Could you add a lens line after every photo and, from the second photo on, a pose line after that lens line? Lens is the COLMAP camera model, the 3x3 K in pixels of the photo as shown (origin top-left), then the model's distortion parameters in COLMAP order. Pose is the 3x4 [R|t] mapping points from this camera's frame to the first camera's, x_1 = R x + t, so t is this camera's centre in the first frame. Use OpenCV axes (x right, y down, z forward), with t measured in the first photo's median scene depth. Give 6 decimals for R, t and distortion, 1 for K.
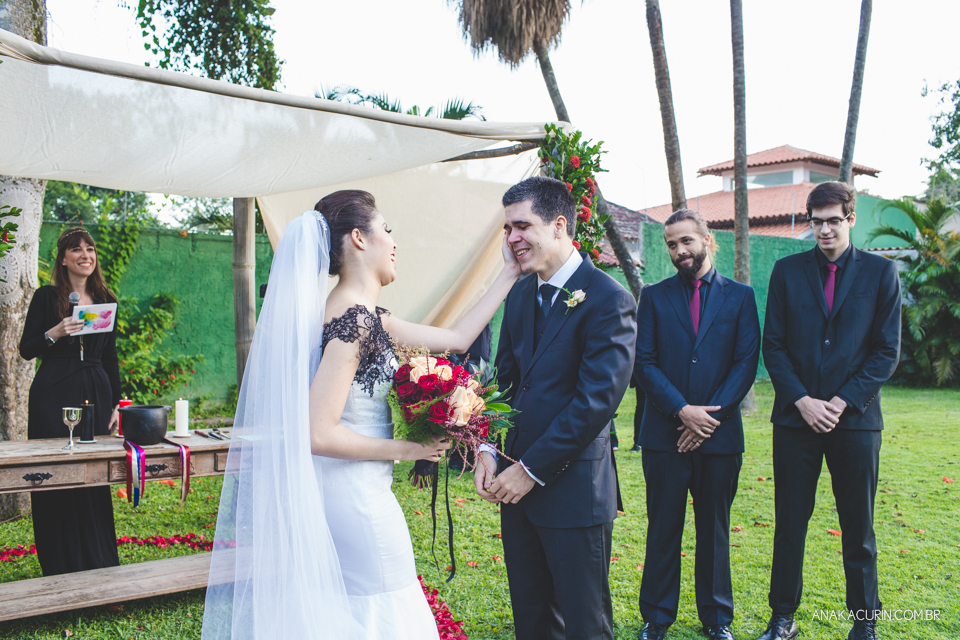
lens RADIAL K [[914.3, 0, 492.4], [0, 914.3, 315.1], [0, 0, 1]] dist [-0.059081, 0.010515]
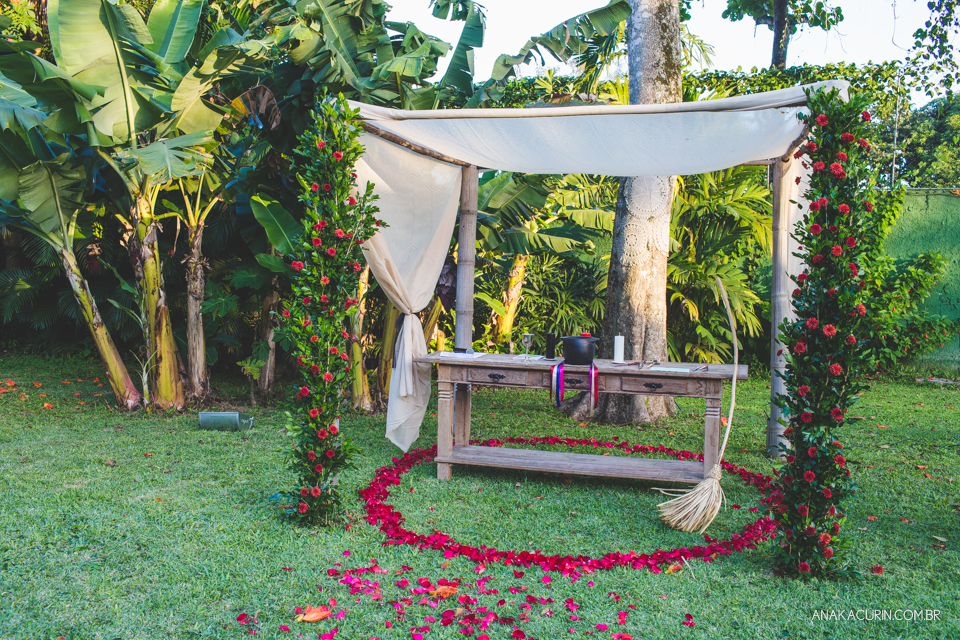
lens RADIAL K [[928.6, 0, 480.0], [0, 928.6, 320.0], [0, 0, 1]] dist [-0.100294, 0.133187]
pose [[0.542360, 0.047645, -0.838794, 0.226265], [-0.006305, 0.998593, 0.052645, -0.000233], [0.840122, -0.023264, 0.541898, 0.031269]]
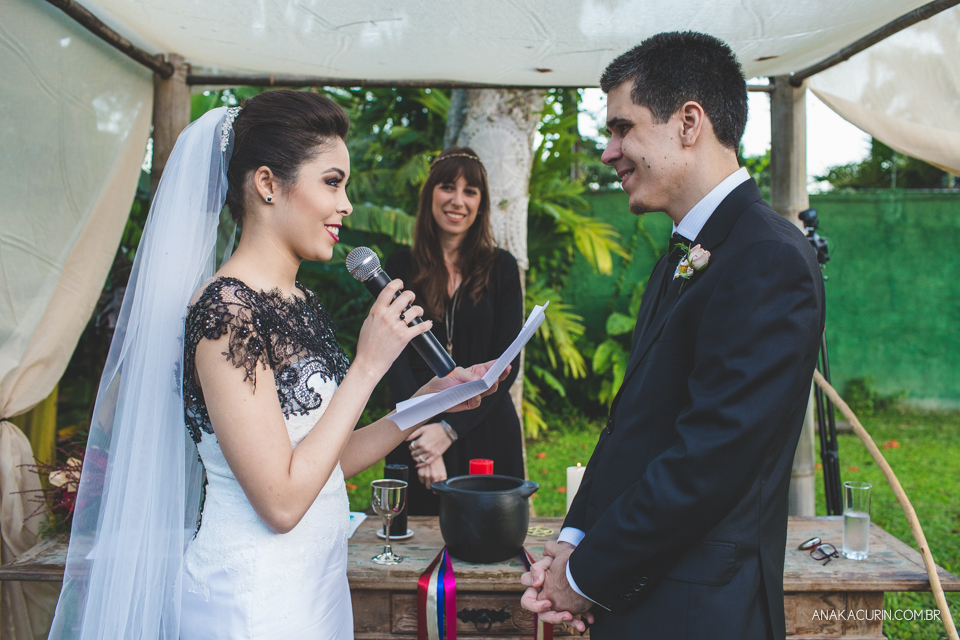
lens RADIAL K [[933.7, 0, 480.0], [0, 933.7, 320.0], [0, 0, 1]] dist [-0.107804, 0.147406]
pose [[0.763826, 0.017823, -0.645177, -0.015597], [0.002765, 0.999519, 0.030885, -0.002289], [0.645417, -0.025375, 0.763409, 0.187080]]
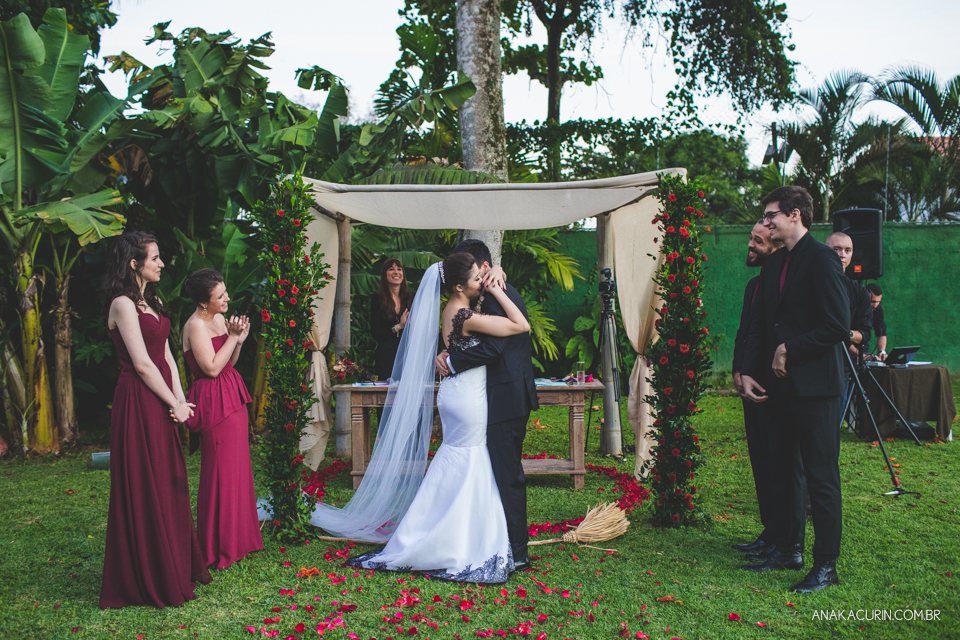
lens RADIAL K [[948.9, 0, 480.0], [0, 948.9, 320.0], [0, 0, 1]] dist [-0.094548, 0.123492]
pose [[0.746906, -0.006755, -0.664895, 0.256275], [0.026054, 0.999478, 0.019114, -0.004936], [0.664419, -0.031600, 0.746692, -0.101864]]
